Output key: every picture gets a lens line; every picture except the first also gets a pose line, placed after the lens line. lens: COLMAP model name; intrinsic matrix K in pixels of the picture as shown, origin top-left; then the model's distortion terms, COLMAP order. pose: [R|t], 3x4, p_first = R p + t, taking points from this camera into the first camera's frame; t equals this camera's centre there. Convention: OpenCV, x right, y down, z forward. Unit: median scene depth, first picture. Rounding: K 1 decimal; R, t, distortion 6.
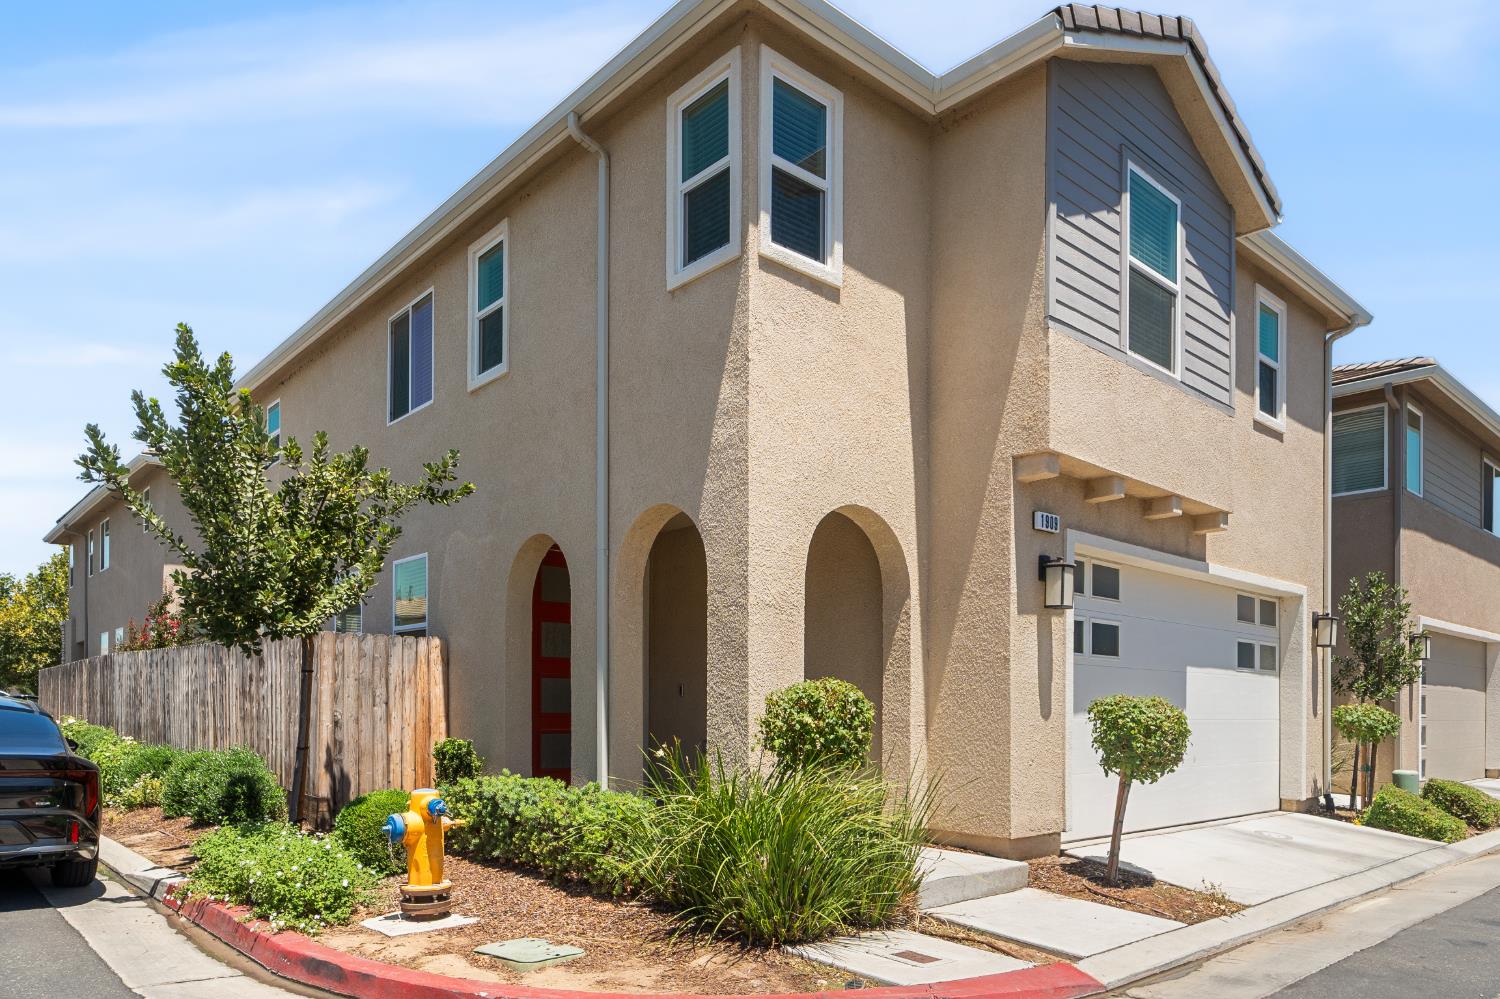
lens RADIAL K [[997.3, 0, 755.4], [0, 997.3, 696.4], [0, 0, 1]] dist [-0.002469, -0.003521]
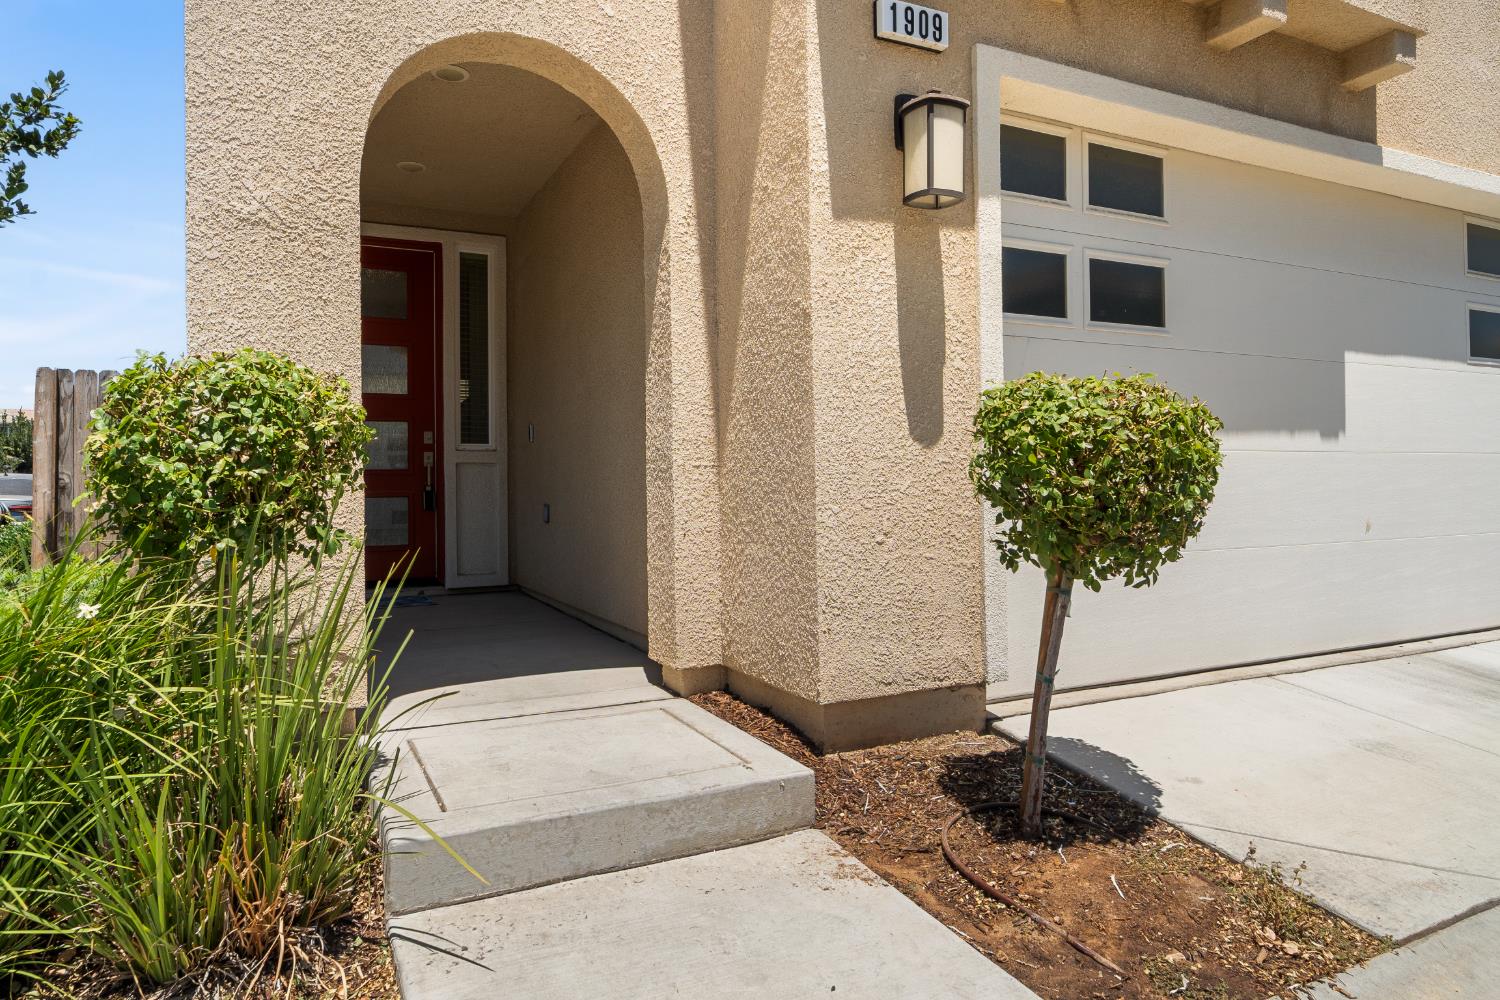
lens RADIAL K [[951.3, 0, 749.0], [0, 951.3, 467.5], [0, 0, 1]] dist [-0.006382, 0.005536]
pose [[0.964205, -0.025329, -0.263944, 0.318687], [0.024441, 0.999679, -0.006646, 0.033340], [0.264028, -0.000043, 0.964515, 0.528497]]
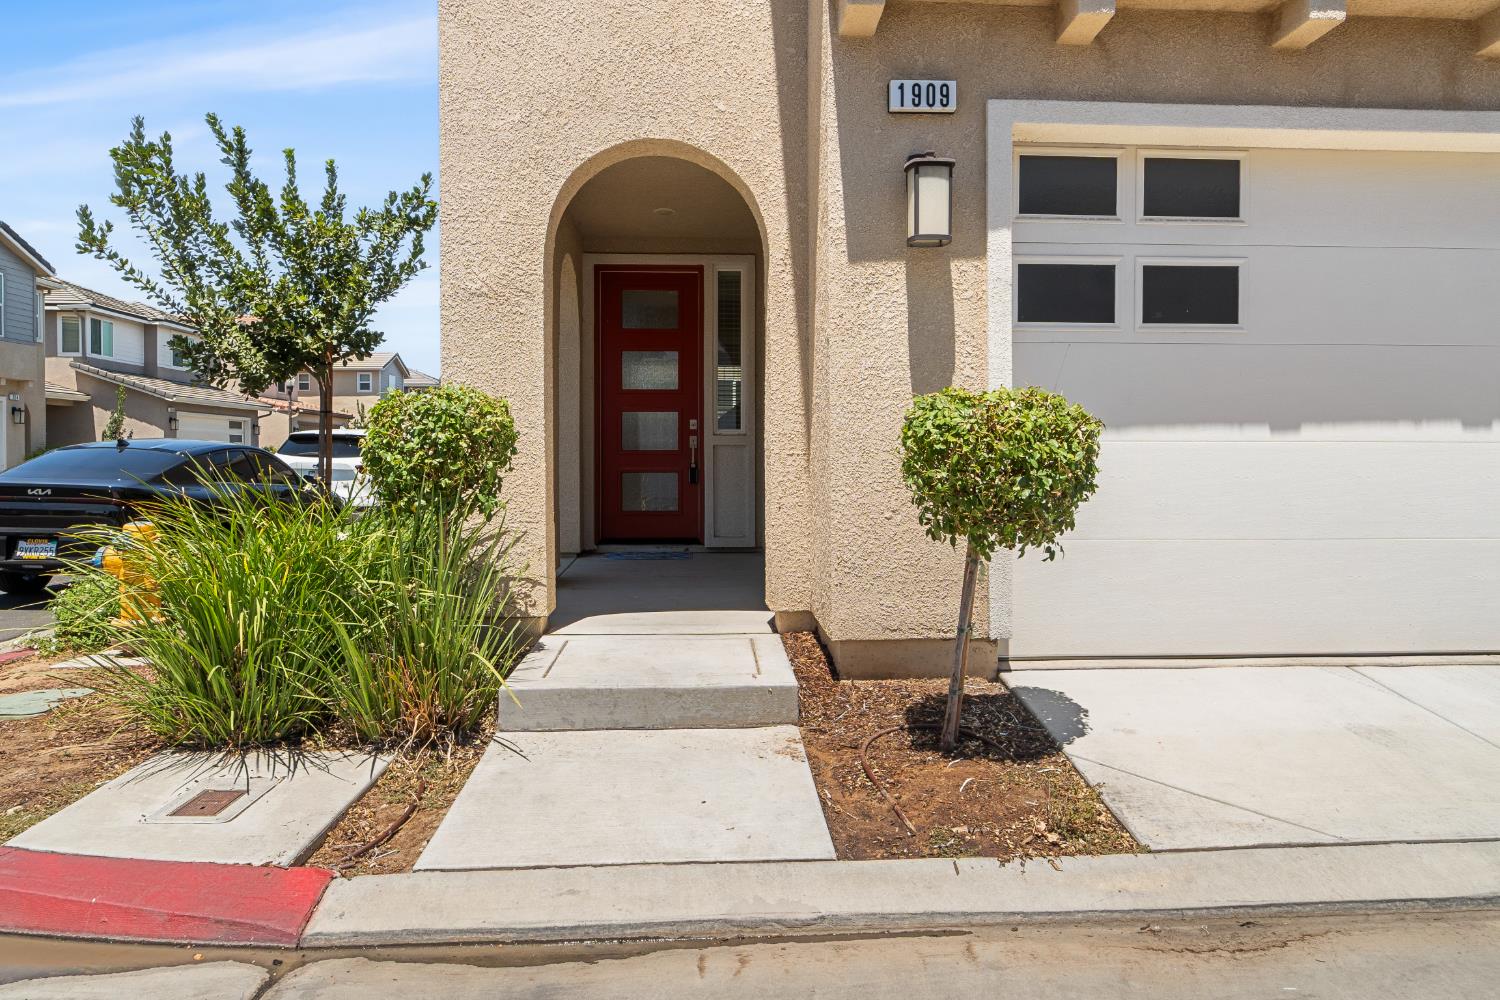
lens RADIAL K [[951.3, 0, 745.4], [0, 951.3, 467.8], [0, 0, 1]] dist [-0.006382, 0.005536]
pose [[0.777263, -0.005112, -0.629156, 0.535427], [0.016873, 0.999777, 0.012722, 0.029166], [0.628950, -0.020504, 0.777175, 0.488089]]
